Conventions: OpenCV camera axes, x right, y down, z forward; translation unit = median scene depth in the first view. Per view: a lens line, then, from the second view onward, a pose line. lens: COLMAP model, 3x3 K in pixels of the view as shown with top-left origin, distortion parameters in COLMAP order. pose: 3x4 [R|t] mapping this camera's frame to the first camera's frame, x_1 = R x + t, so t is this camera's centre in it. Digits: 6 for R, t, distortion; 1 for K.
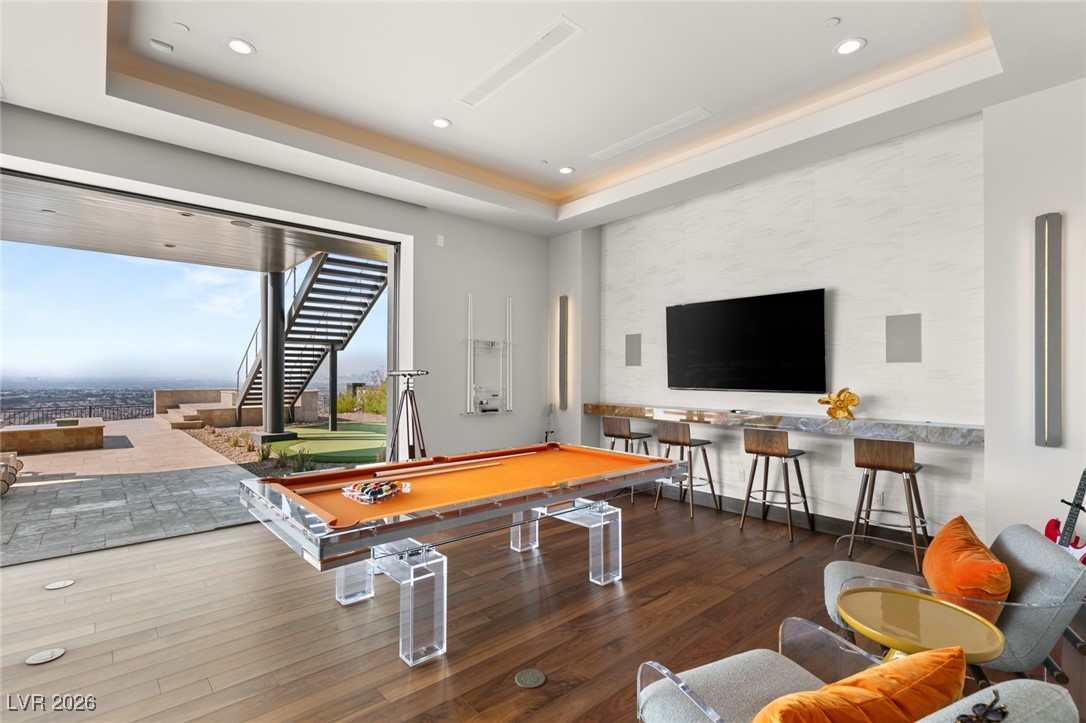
lens RADIAL K [[499.0, 0, 541.9], [0, 499.0, 365.6], [0, 0, 1]] dist [0.017401, -0.000580]
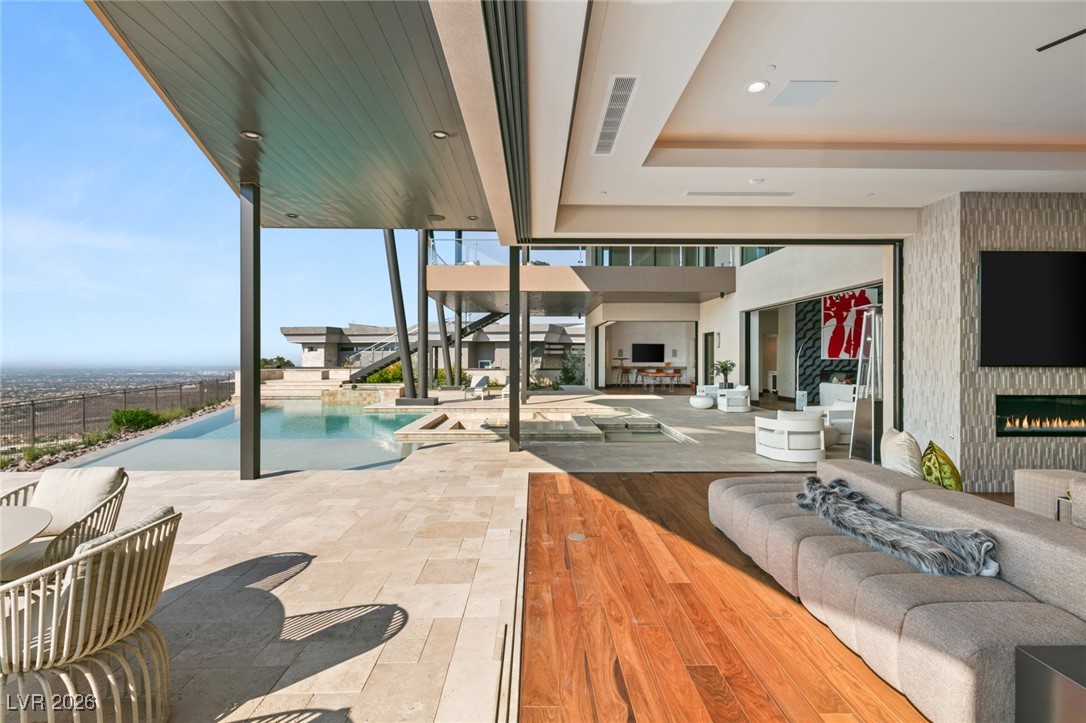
lens RADIAL K [[499.0, 0, 542.8], [0, 499.0, 362.3], [0, 0, 1]] dist [0.017401, -0.000580]
pose [[0.644717, -0.004225, 0.764409, -4.427935], [-0.003948, 0.999953, 0.008857, 0.009206], [-0.764411, -0.008728, 0.644670, -1.499698]]
